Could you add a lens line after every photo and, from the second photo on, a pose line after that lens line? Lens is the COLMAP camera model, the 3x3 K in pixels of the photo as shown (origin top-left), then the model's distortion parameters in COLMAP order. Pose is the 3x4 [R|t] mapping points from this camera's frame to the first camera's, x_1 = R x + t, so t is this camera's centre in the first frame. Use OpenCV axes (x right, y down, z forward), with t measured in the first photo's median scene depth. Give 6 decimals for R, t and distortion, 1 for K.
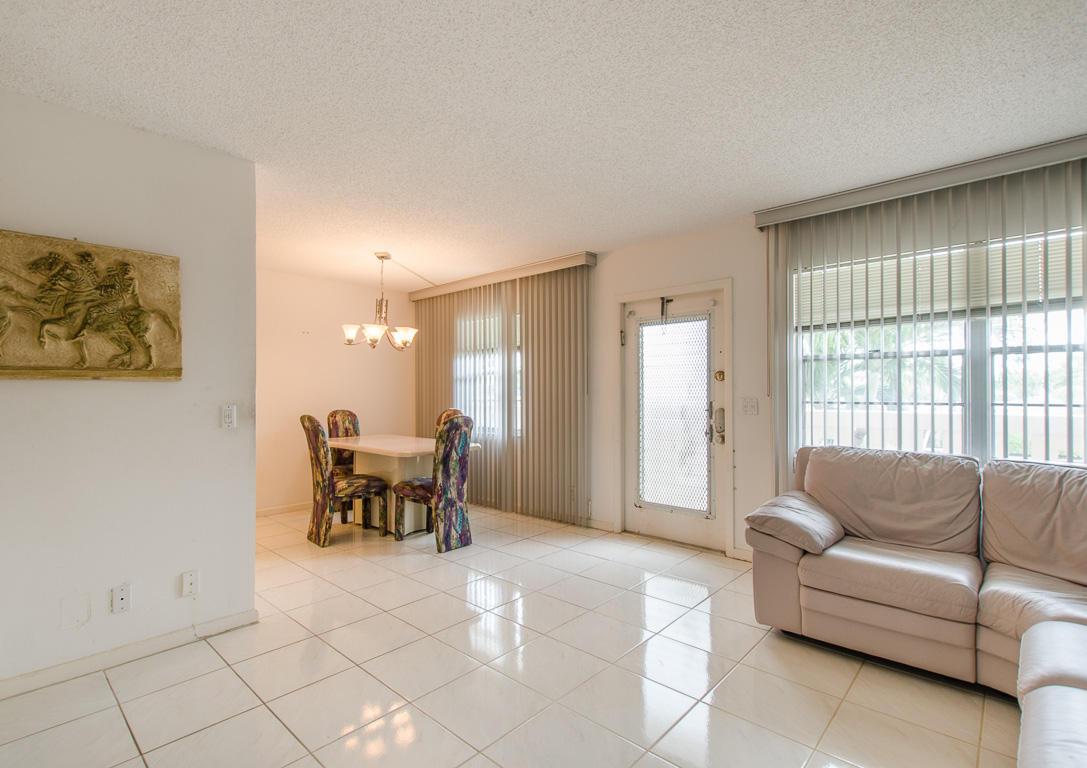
lens RADIAL K [[538.9, 0, 542.5], [0, 538.9, 383.9], [0, 0, 1]] dist [-0.001568, 0.000319]
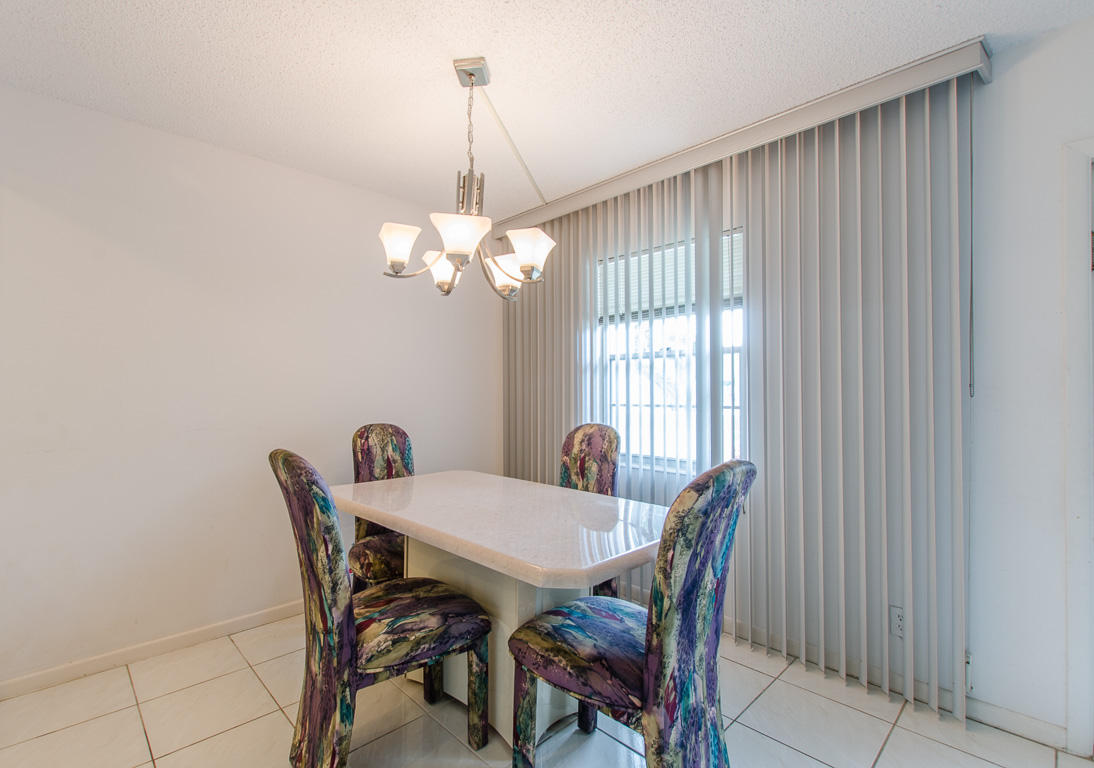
lens RADIAL K [[501.5, 0, 545.2], [0, 501.5, 384.7], [0, 0, 1]] dist [0.004052, 0.000416]
pose [[0.998900, 0.000605, -0.046886, -0.236303], [-0.000502, 0.999997, 0.002189, 0.011527], [0.046887, -0.002163, 0.998898, 0.649777]]
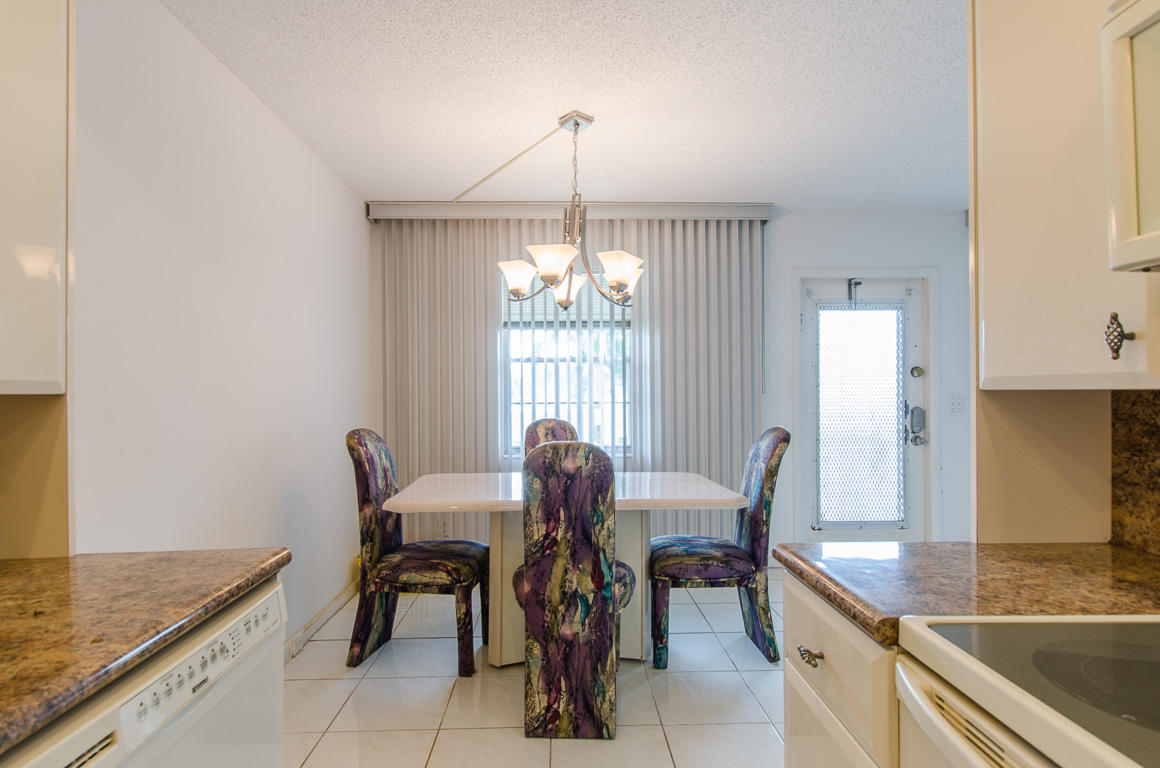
lens RADIAL K [[596.3, 0, 583.4], [0, 596.3, 389.8], [0, 0, 1]] dist [0.004091, 0.000167]
pose [[0.693132, 0.002621, 0.720806, -0.752134], [-0.009676, 0.999937, 0.005669, 0.014314], [-0.720745, -0.010904, 0.693114, 0.652714]]
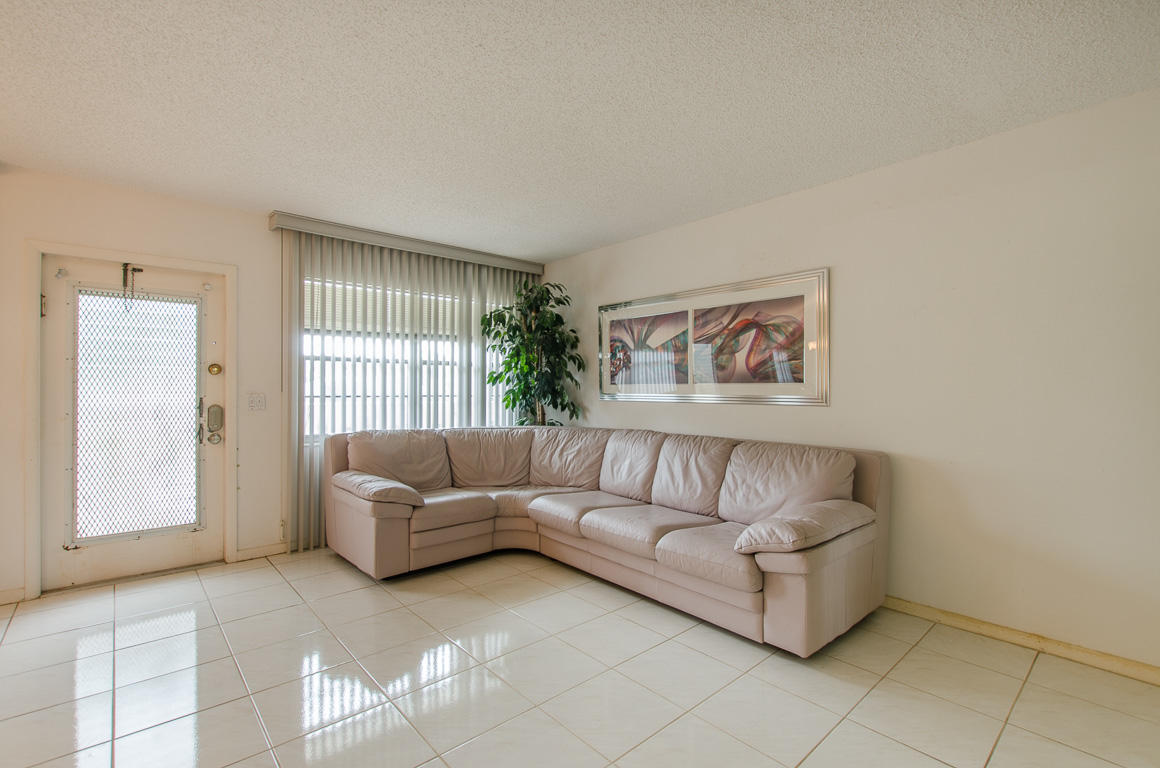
lens RADIAL K [[515.4, 0, 573.1], [0, 515.4, 380.3], [0, 0, 1]] dist [-0.011540, -0.000194]
pose [[0.084843, 0.021124, 0.996170, -0.447547], [-0.016674, 0.999665, -0.019778, 0.010203], [-0.996255, -0.014932, 0.085166, 0.301283]]
